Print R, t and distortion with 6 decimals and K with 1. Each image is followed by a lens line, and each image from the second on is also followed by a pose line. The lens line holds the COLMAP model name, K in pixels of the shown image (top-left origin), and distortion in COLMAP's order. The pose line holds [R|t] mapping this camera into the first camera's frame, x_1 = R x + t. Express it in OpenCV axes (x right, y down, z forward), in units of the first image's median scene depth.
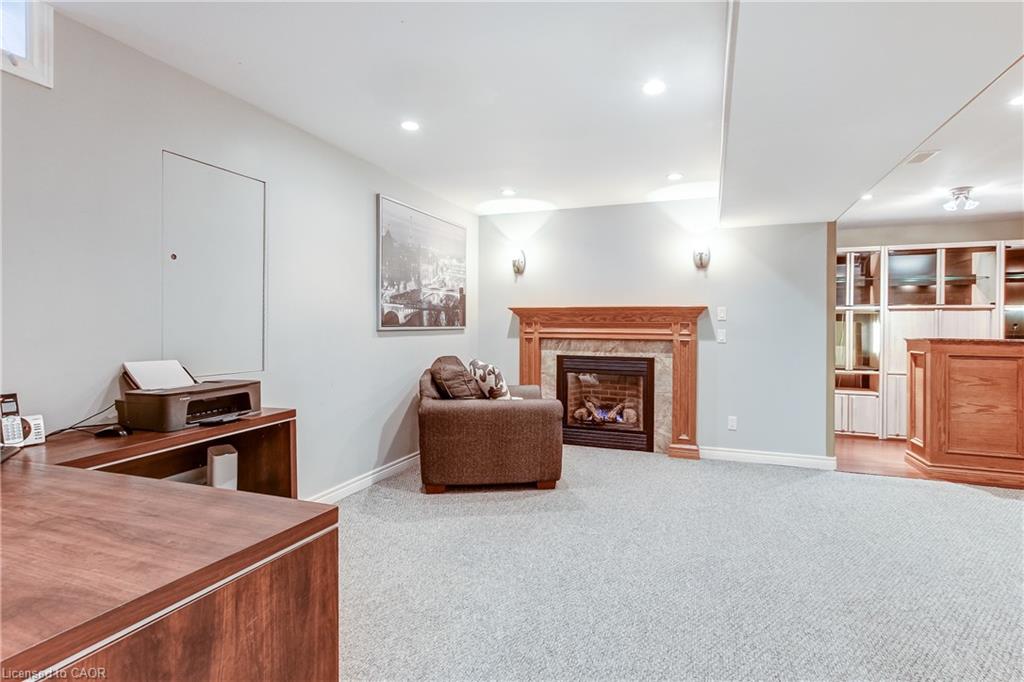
lens RADIAL K [[475.4, 0, 530.9], [0, 475.4, 328.6], [0, 0, 1]] dist [0.000526, 0.001287]
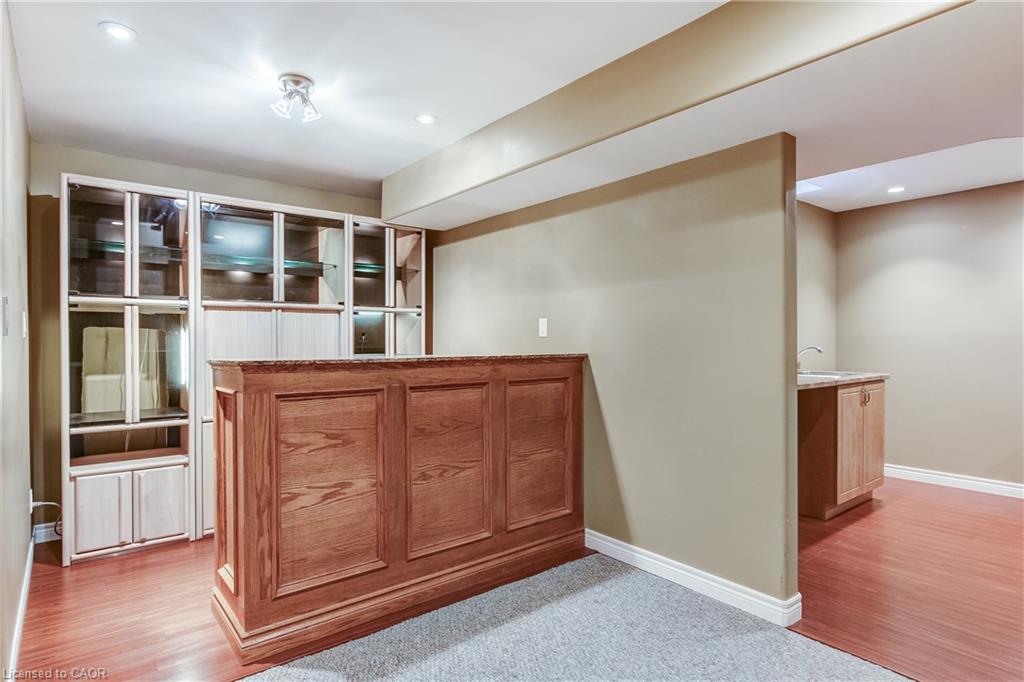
lens RADIAL K [[549.1, 0, 514.6], [0, 549.1, 340.8], [0, 0, 1]] dist [-0.005039, -0.000255]
pose [[0.472523, -0.008479, 0.881278, 0.503410], [0.009284, 0.999946, 0.004643, 0.000496], [-0.881270, 0.005988, 0.472576, 0.524137]]
